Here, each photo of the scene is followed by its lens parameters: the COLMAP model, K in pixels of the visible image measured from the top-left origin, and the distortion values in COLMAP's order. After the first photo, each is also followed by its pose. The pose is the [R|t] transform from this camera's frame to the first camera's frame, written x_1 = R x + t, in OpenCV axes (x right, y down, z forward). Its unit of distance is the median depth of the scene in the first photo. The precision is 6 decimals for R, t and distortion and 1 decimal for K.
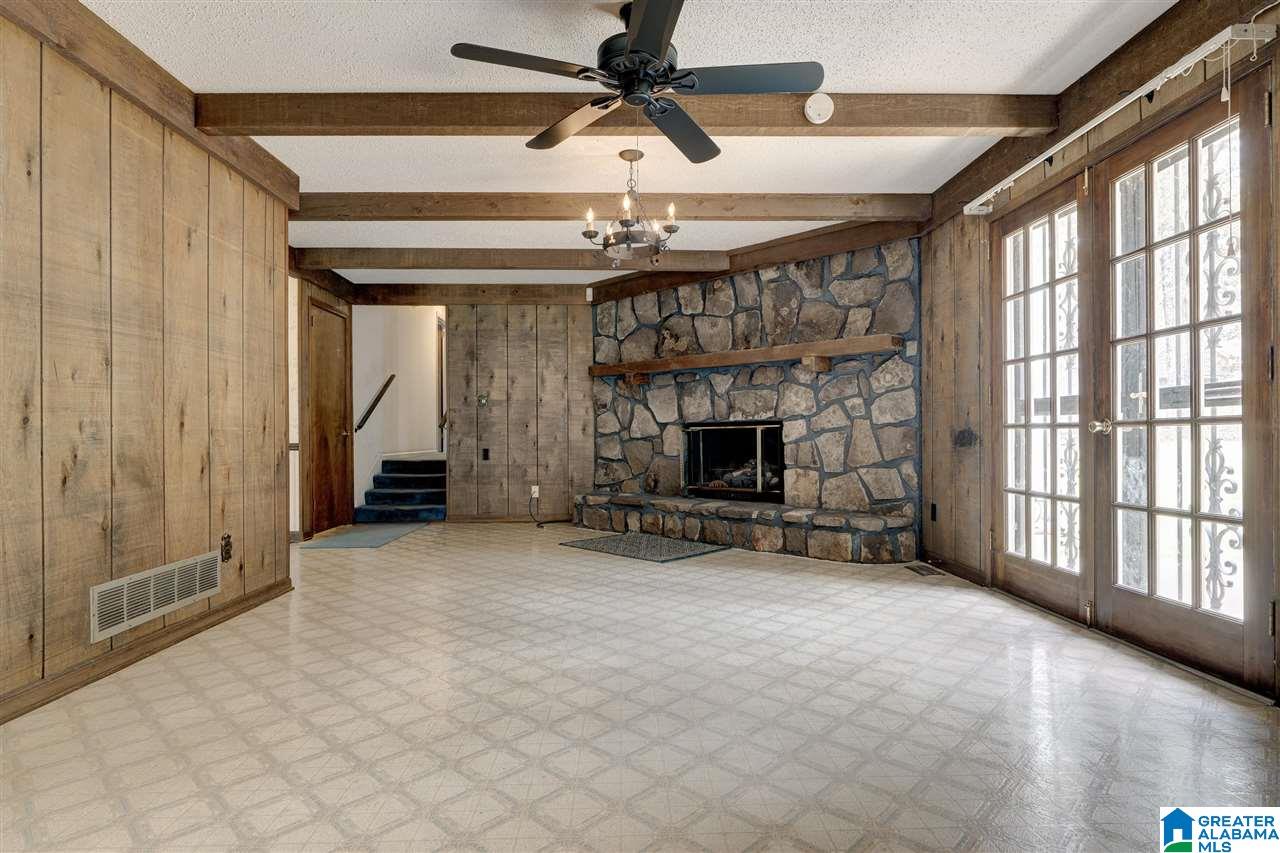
lens RADIAL K [[681.4, 0, 644.2], [0, 681.4, 432.9], [0, 0, 1]] dist [-0.011481, 0.000402]
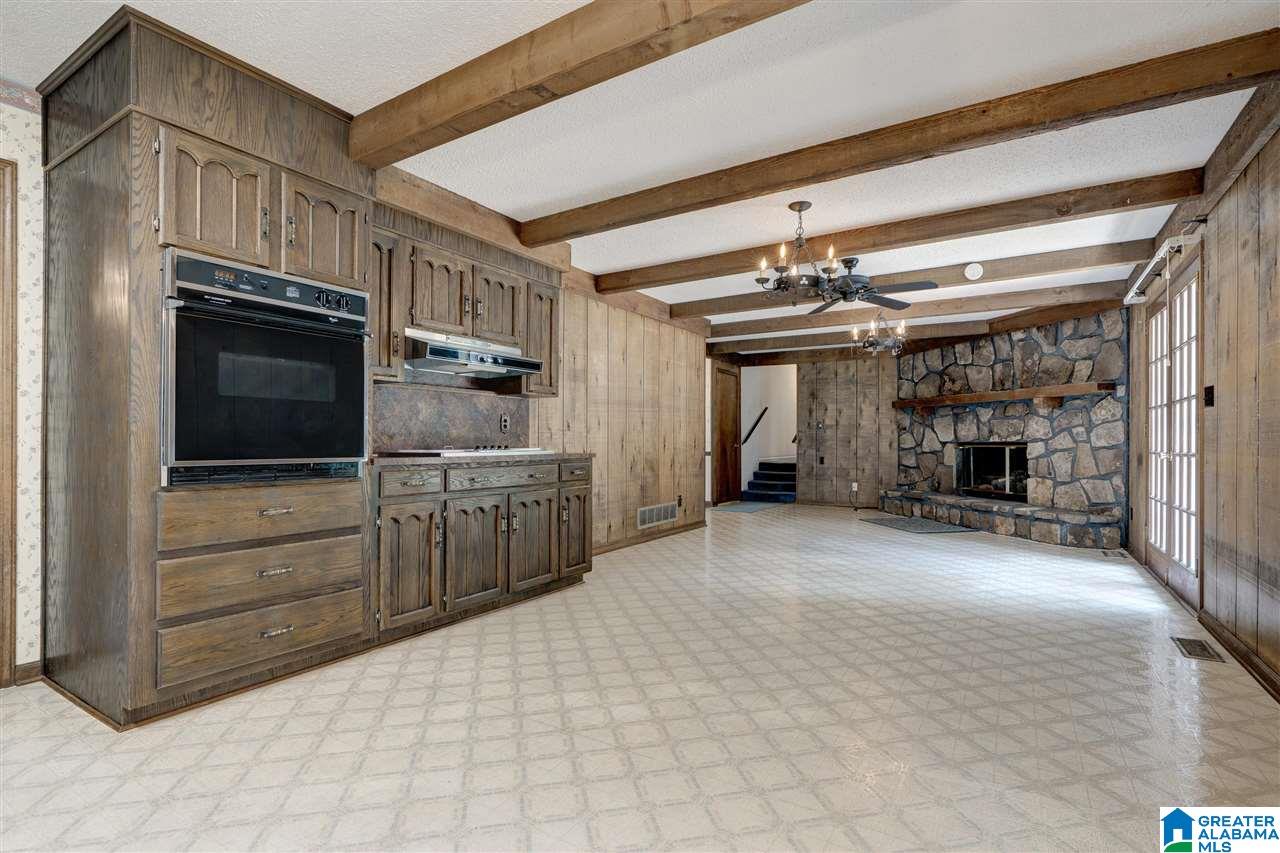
lens RADIAL K [[605.4, 0, 642.7], [0, 605.4, 436.4], [0, 0, 1]] dist [-0.004586, -0.000444]
pose [[0.832413, 0.005276, -0.554130, 0.233692], [-0.006566, 0.999978, -0.000342, -0.024598], [0.554117, 0.003923, 0.832430, -0.441709]]
